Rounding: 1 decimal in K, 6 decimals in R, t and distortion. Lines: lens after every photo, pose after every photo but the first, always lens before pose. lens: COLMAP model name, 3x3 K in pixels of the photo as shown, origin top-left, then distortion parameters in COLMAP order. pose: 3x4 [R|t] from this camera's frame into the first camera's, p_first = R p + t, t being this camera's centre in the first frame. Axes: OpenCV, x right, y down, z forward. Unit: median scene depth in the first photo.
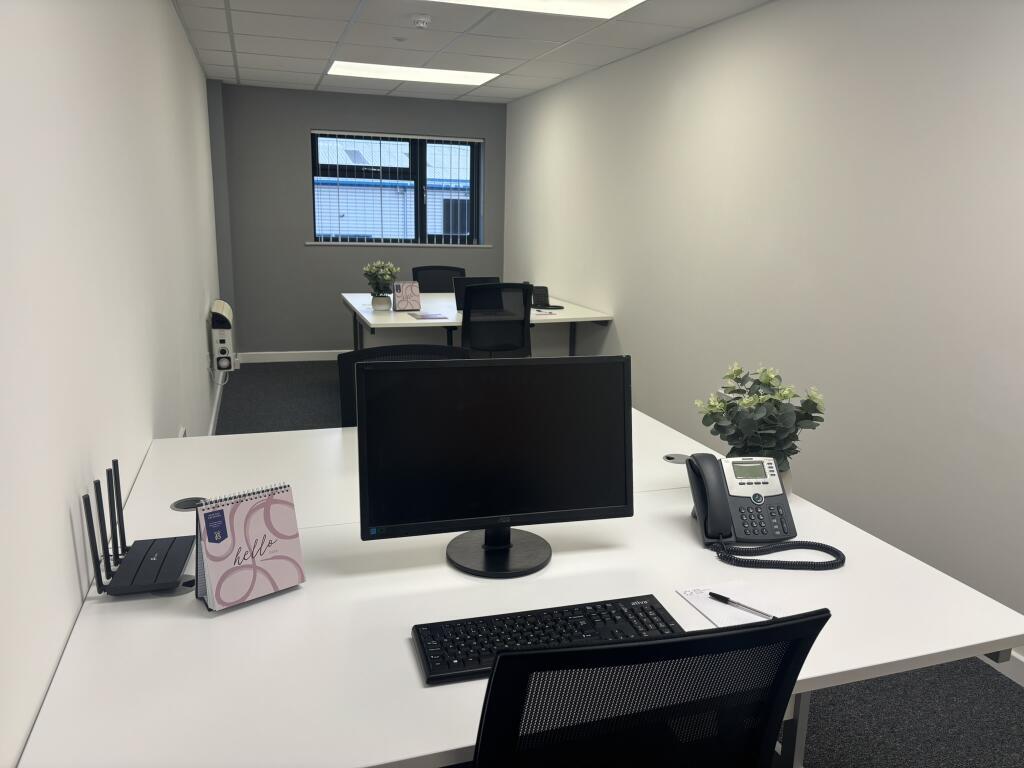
lens RADIAL K [[783.9, 0, 517.2], [0, 783.9, 389.6], [0, 0, 1]] dist [-0.003611, -0.000490]
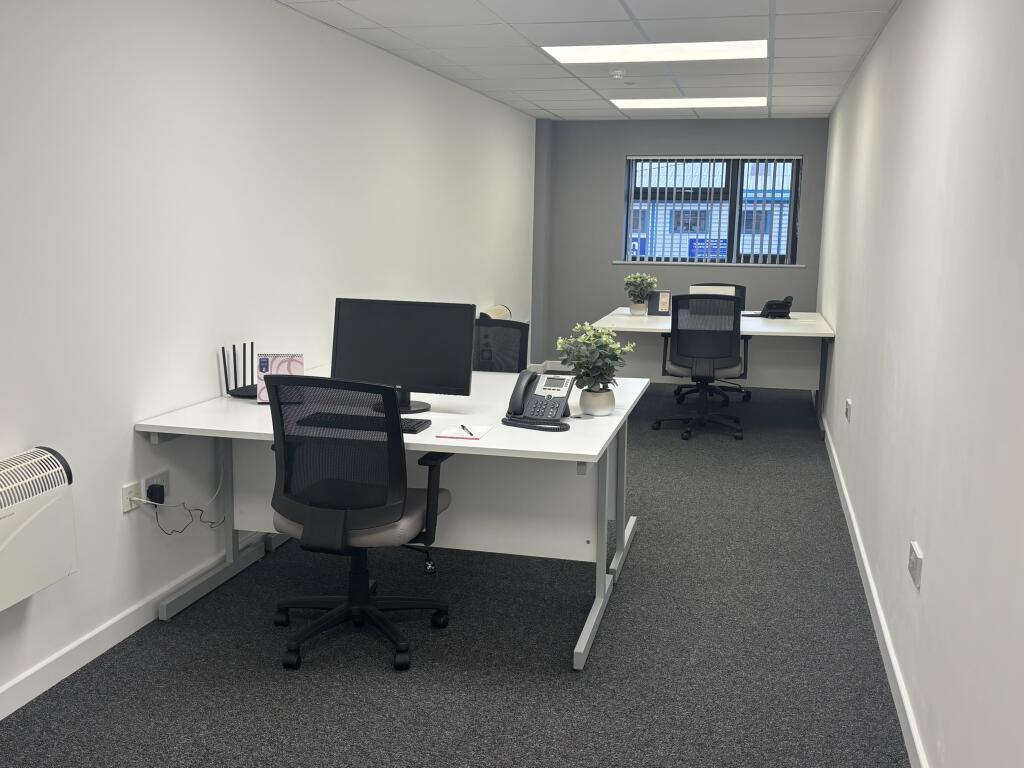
lens RADIAL K [[995.8, 0, 512.0], [0, 995.8, 384.0], [0, 0, 1]] dist [0.001631, -0.001164]
pose [[0.850388, 0.071222, -0.521314, 0.327436], [-0.110332, 0.992906, -0.044327, 0.052979], [0.514458, 0.095213, 0.852213, -0.202874]]
